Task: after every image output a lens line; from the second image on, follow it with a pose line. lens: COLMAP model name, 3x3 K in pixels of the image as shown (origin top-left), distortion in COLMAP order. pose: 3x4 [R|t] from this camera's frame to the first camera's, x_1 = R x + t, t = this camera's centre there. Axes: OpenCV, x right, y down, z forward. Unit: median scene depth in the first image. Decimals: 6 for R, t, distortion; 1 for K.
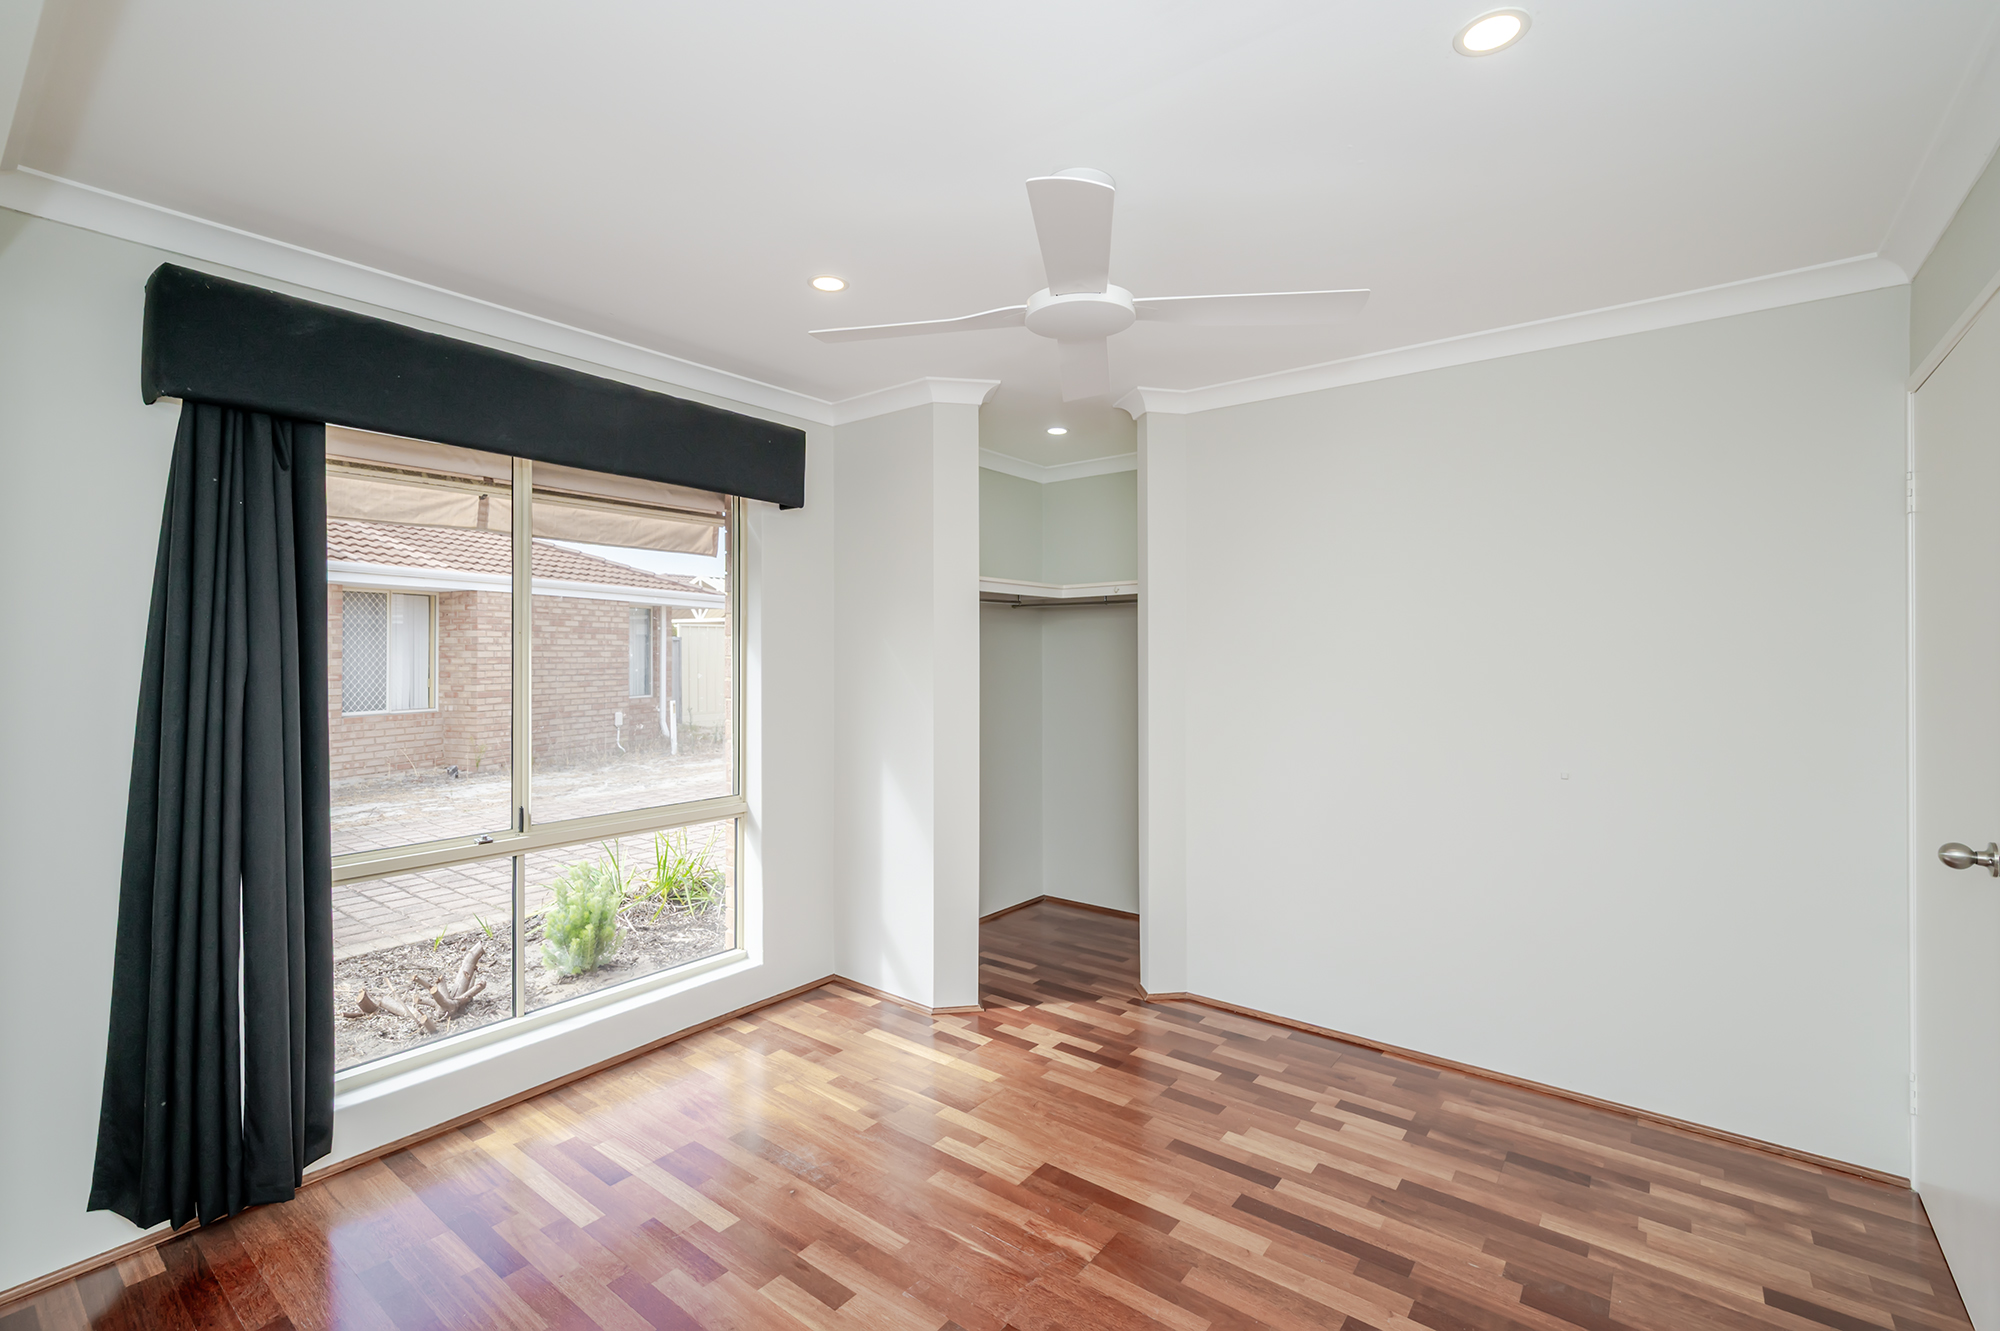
lens RADIAL K [[890.6, 0, 1000.0], [0, 890.6, 665.5], [0, 0, 1]] dist [0.025370, 0.000007]
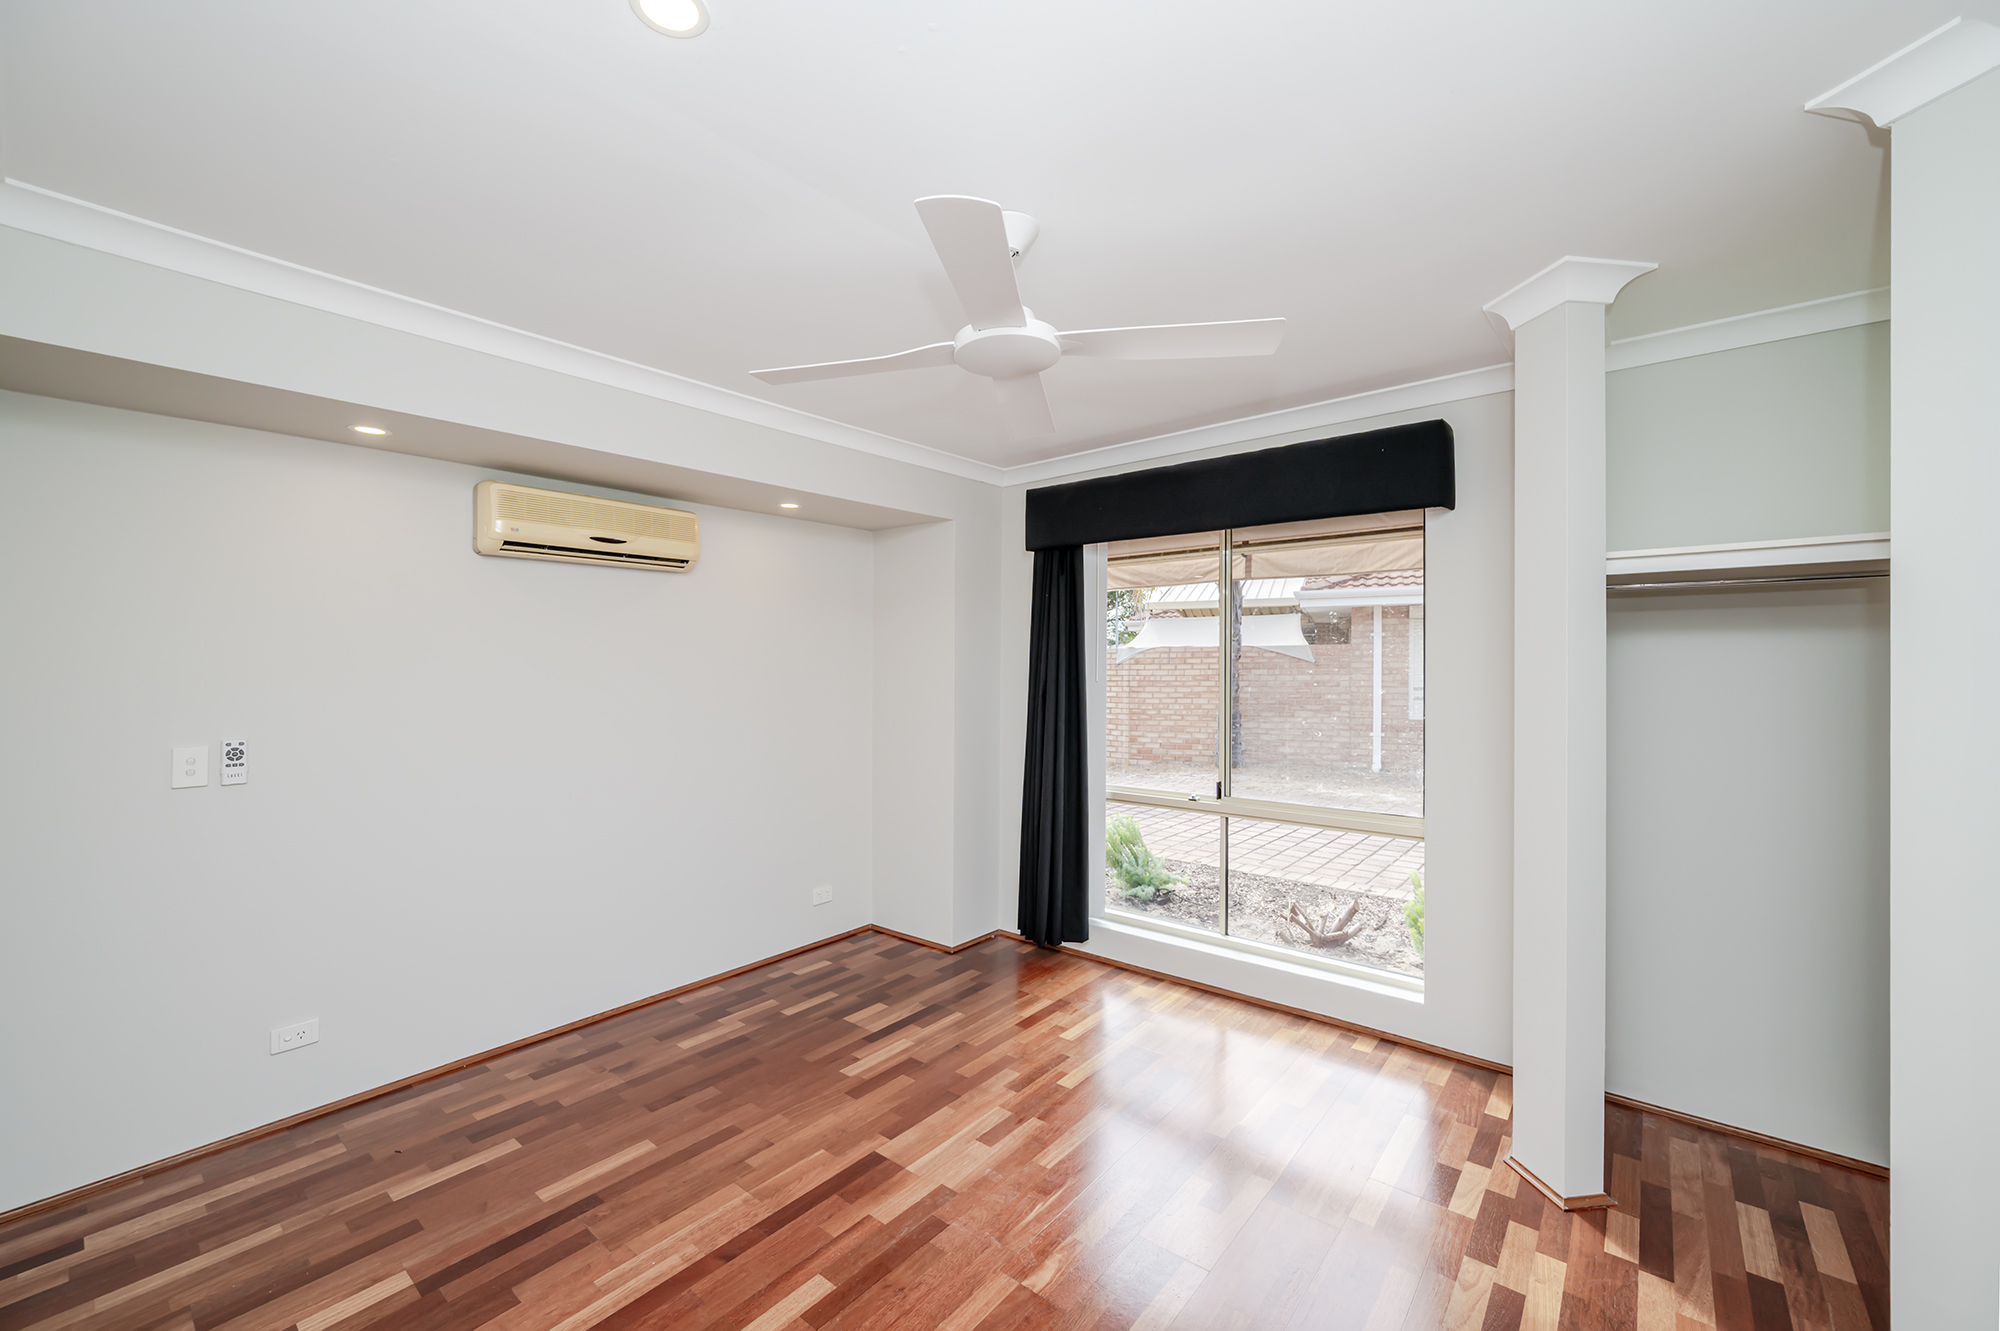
lens RADIAL K [[794.2, 0, 1000.0], [0, 794.2, 665.5], [0, 0, 1]] dist [-0.000494, -0.000286]
pose [[-0.035549, 0.001708, -0.999366, 0.718993], [-0.007281, 0.999972, 0.001968, -0.020702], [0.999341, 0.007346, -0.035536, 0.733286]]
